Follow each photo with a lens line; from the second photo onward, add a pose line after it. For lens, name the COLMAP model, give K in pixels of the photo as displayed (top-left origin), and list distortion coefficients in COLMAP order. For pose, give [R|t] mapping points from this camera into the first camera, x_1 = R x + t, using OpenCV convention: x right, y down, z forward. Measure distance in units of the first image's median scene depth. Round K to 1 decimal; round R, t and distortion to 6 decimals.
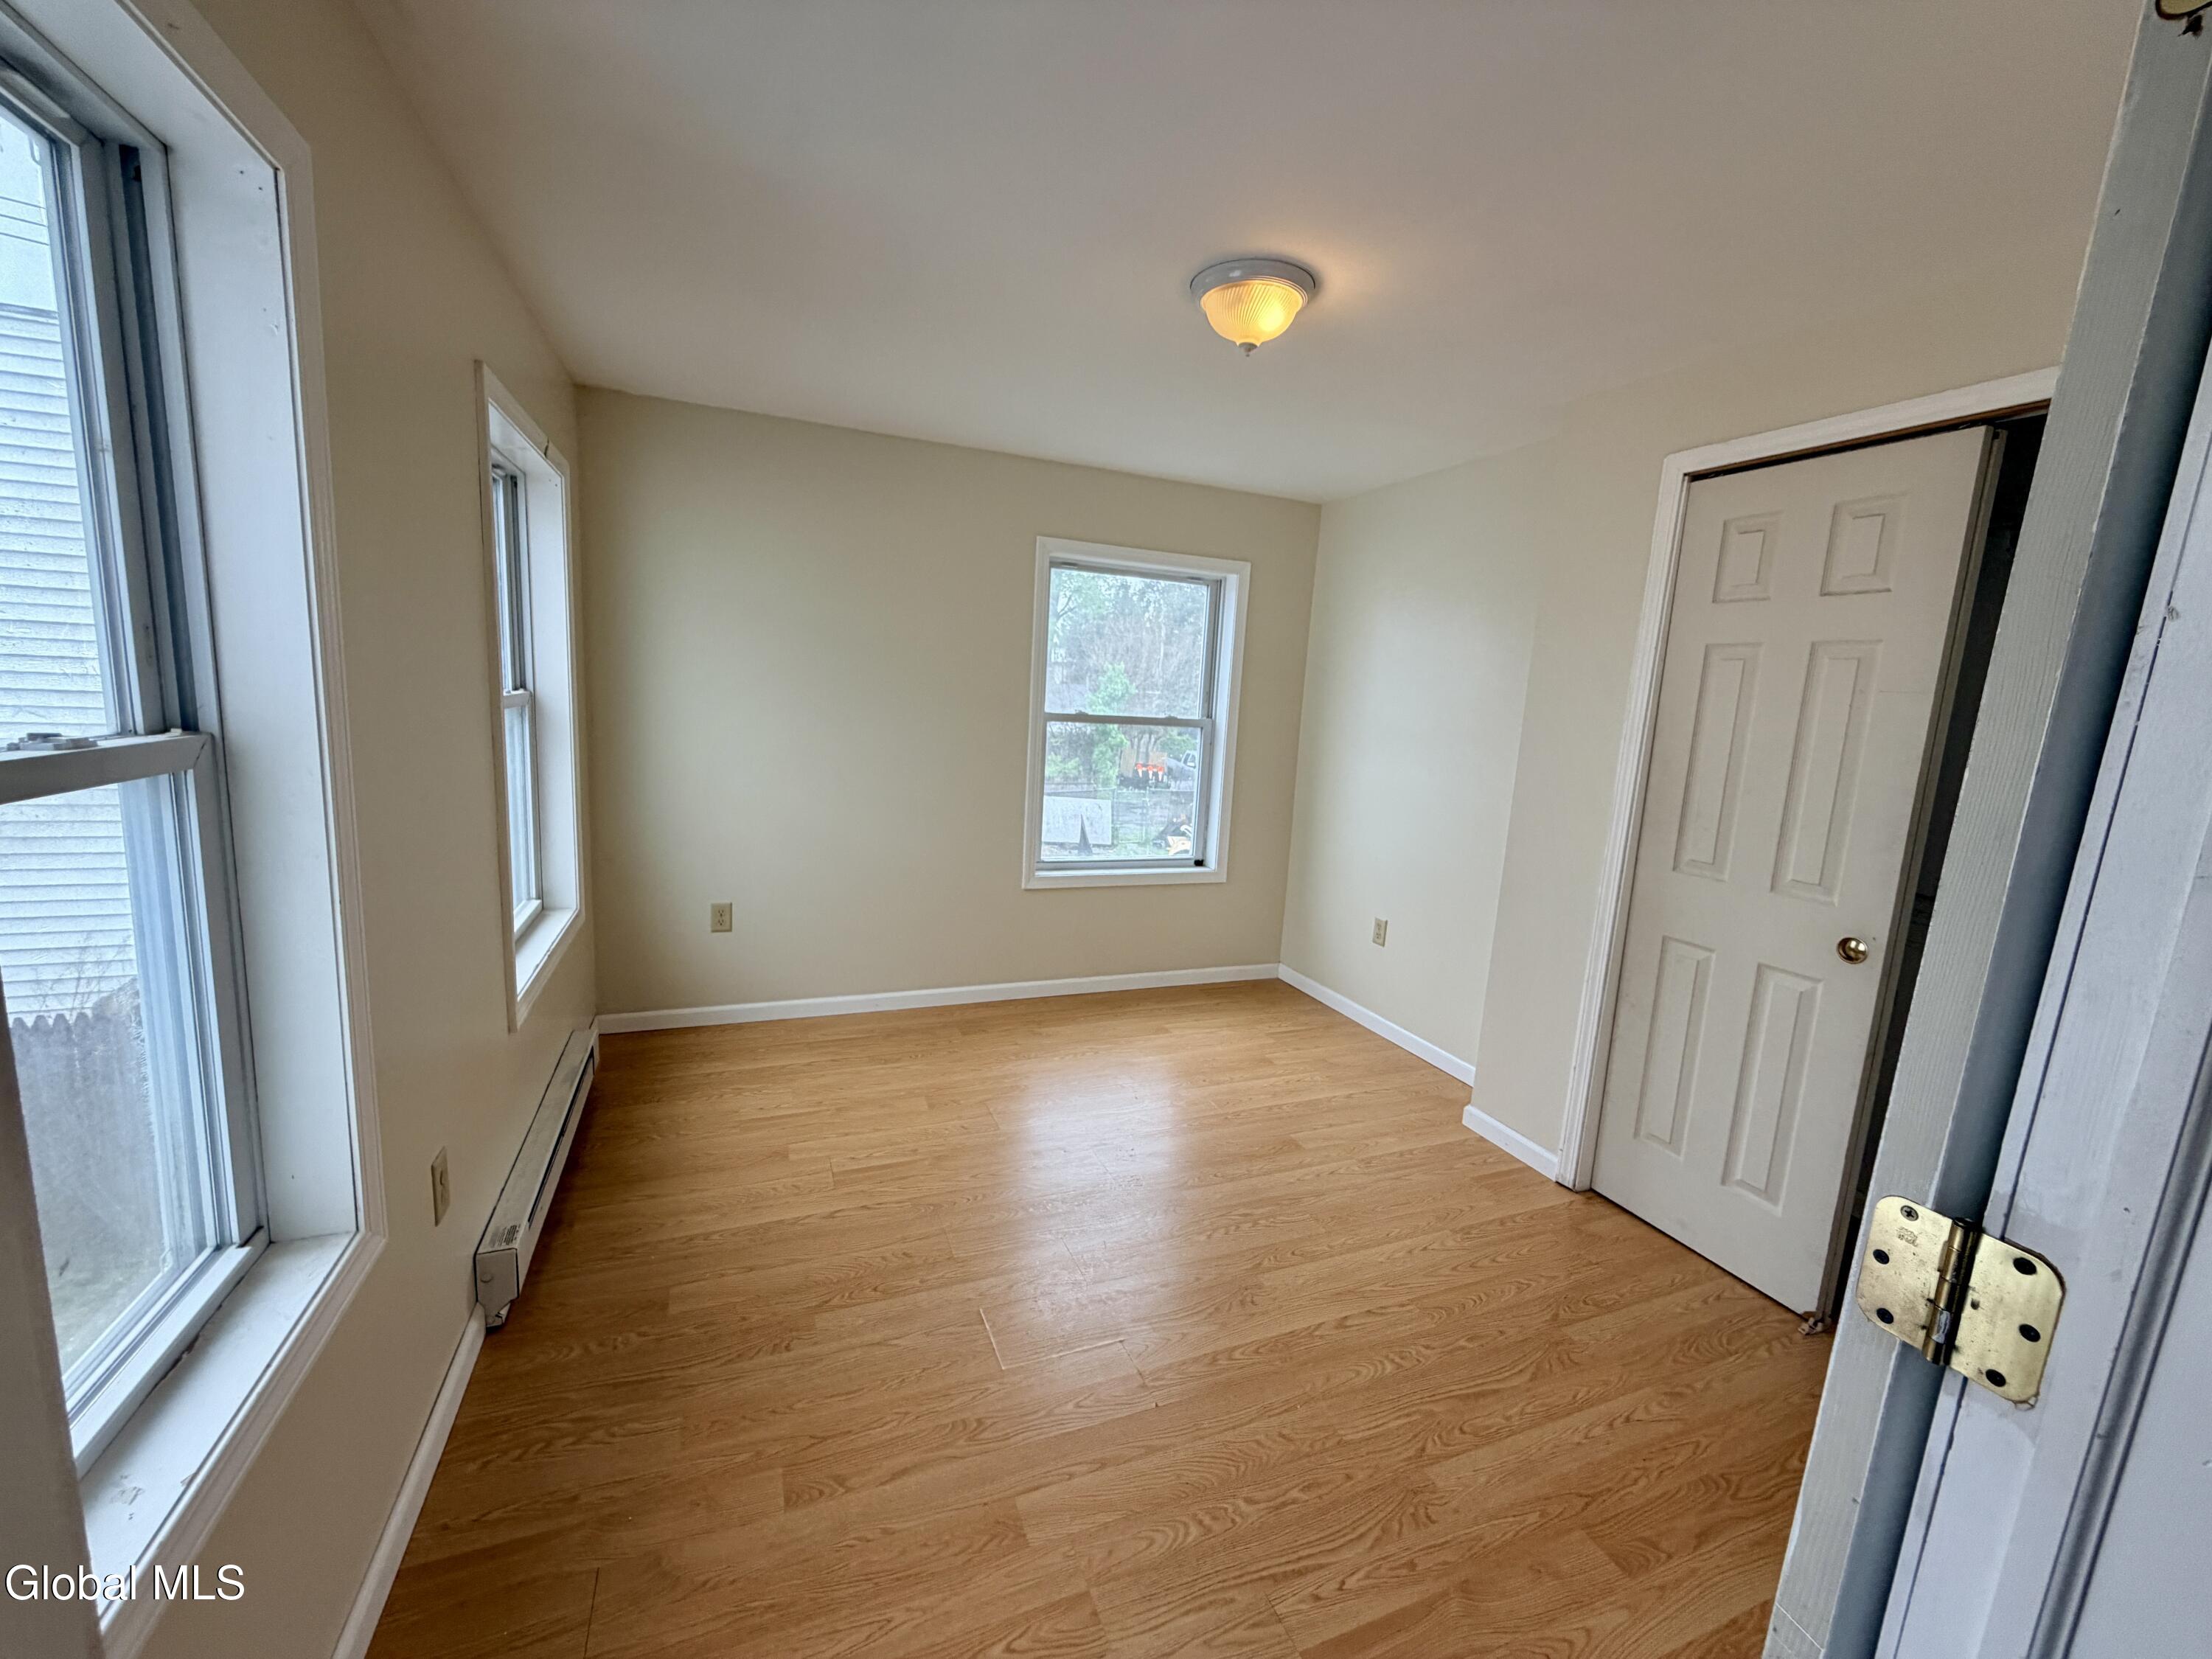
lens RADIAL K [[882.8, 0, 1102.9], [0, 882.8, 828.4], [0, 0, 1]] dist [0.001200, -0.000065]
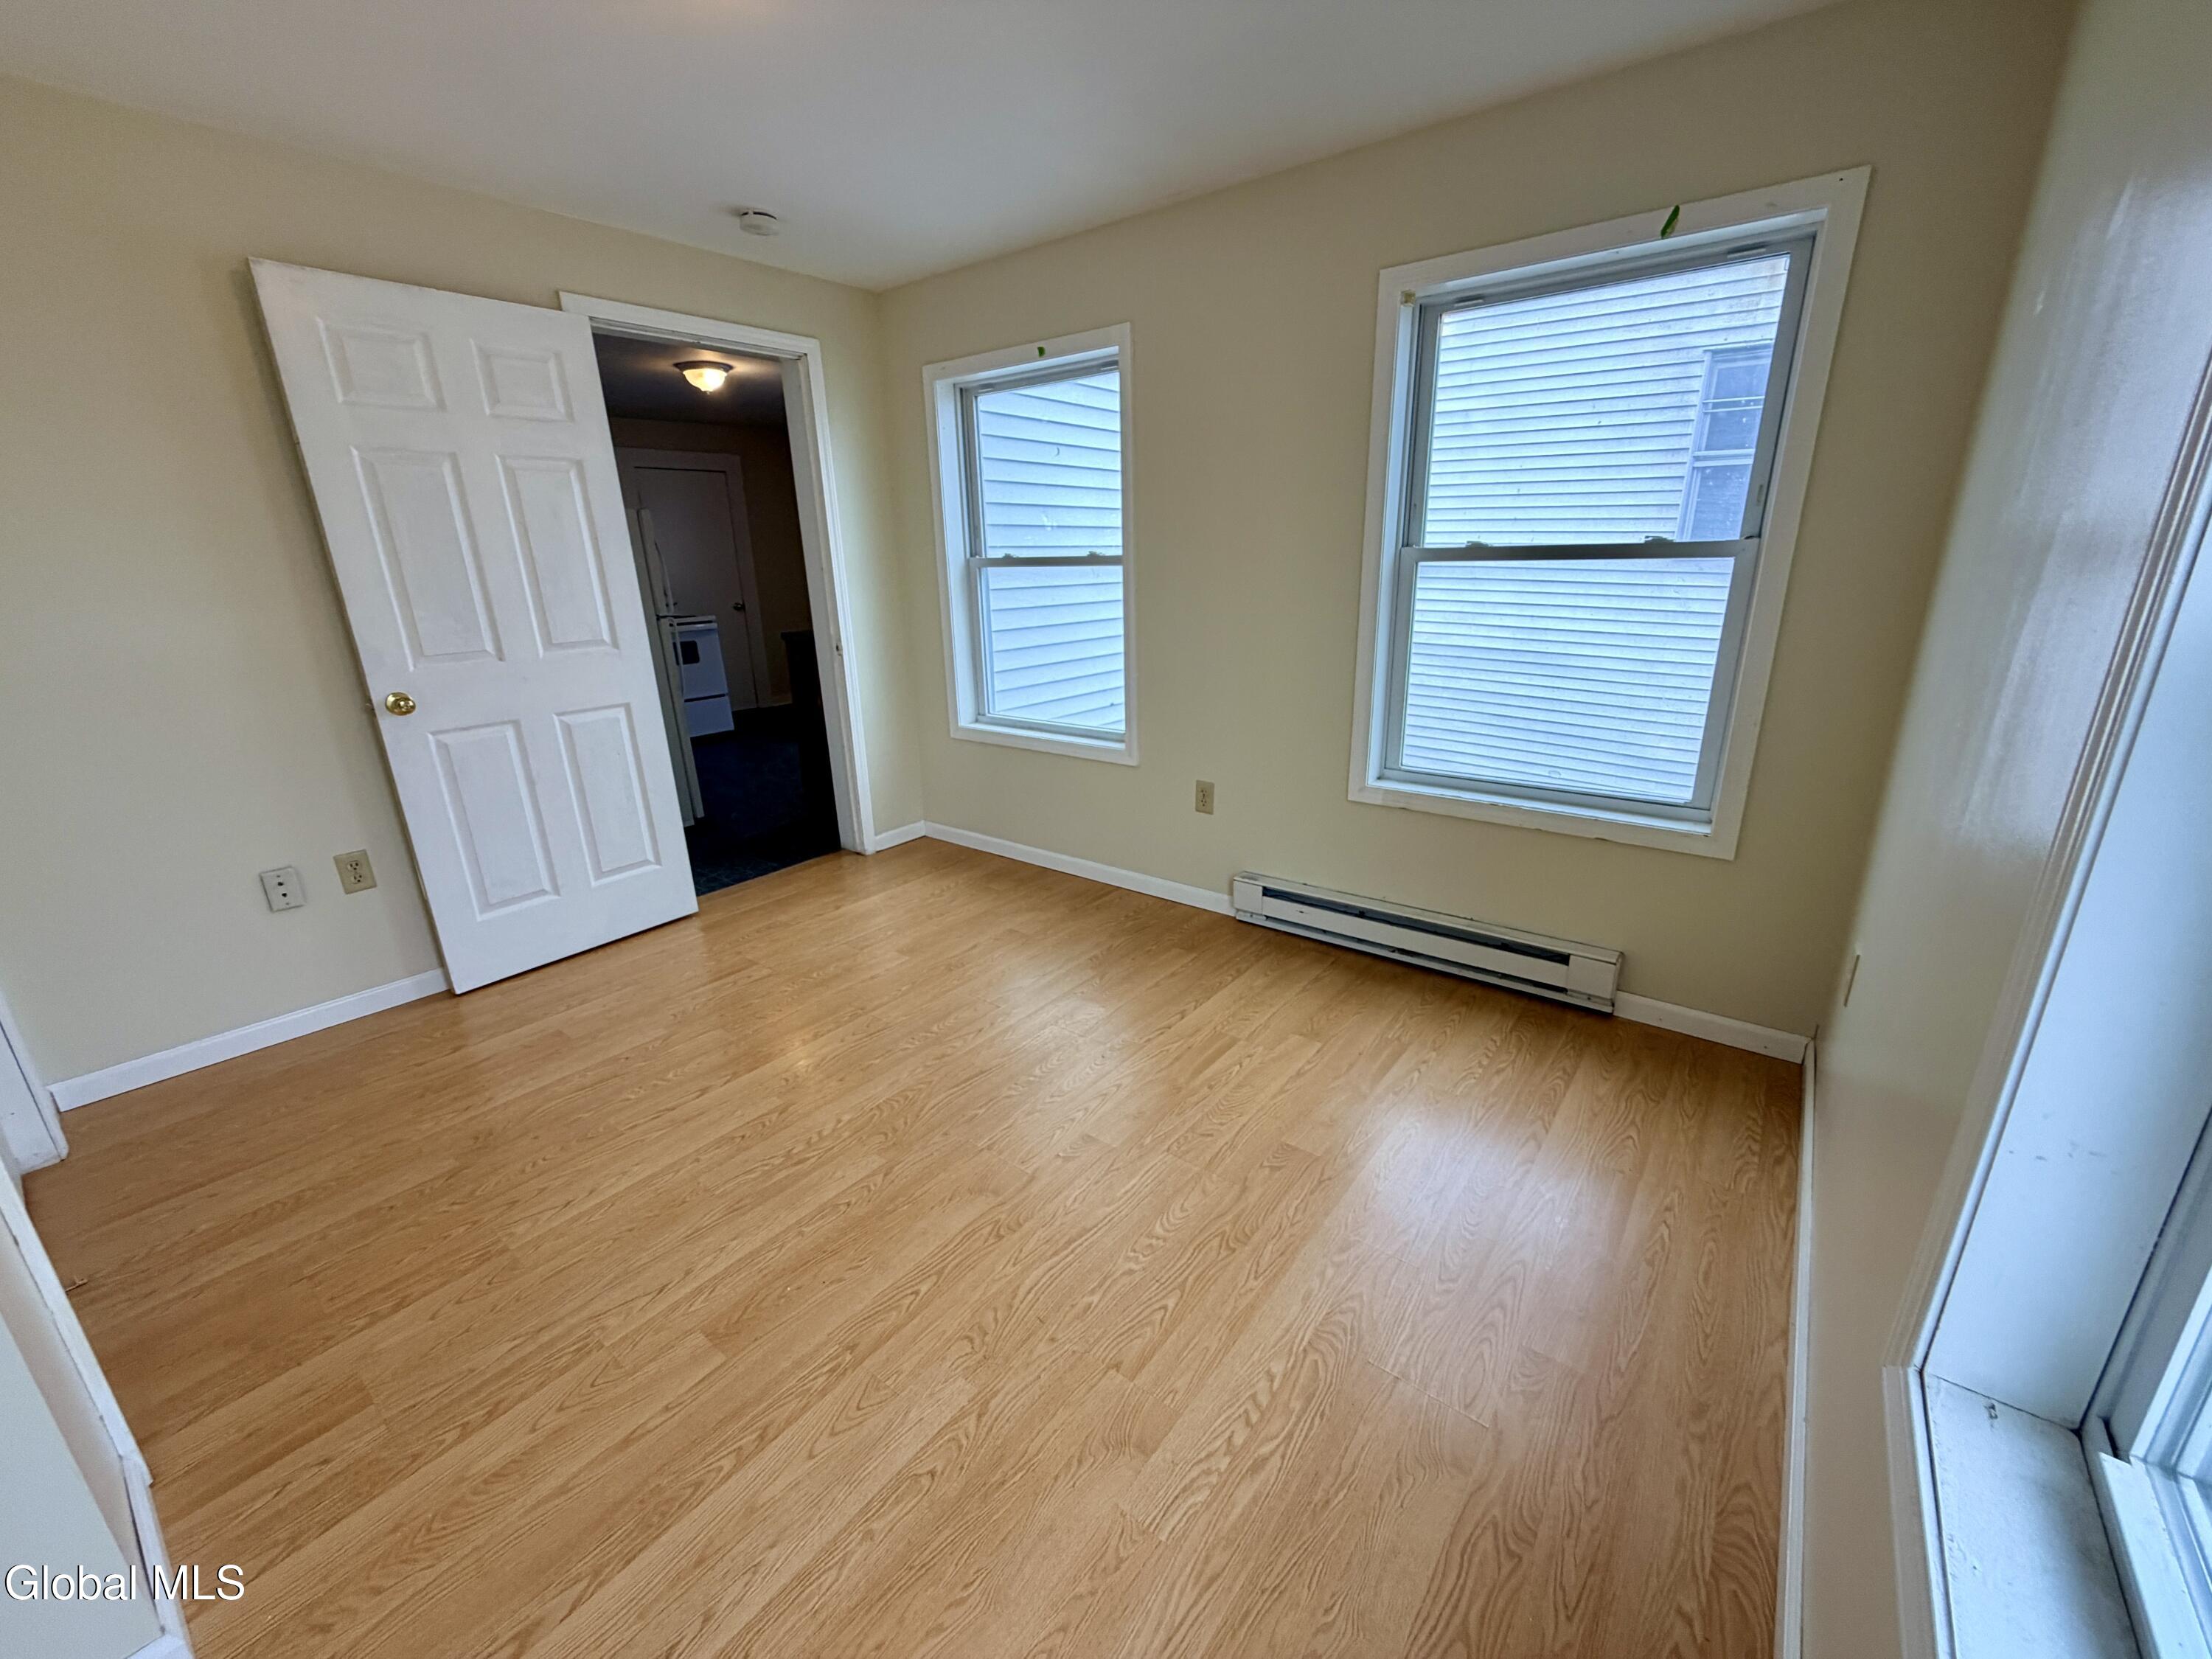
lens RADIAL K [[882.8, 0, 1102.9], [0, 882.8, 828.4], [0, 0, 1]] dist [0.001200, -0.000065]
pose [[-0.867371, 0.112222, -0.484844, 0.309154], [-0.104844, 0.911173, 0.398463, -0.219174], [0.486493, 0.396448, -0.778559, 1.817517]]
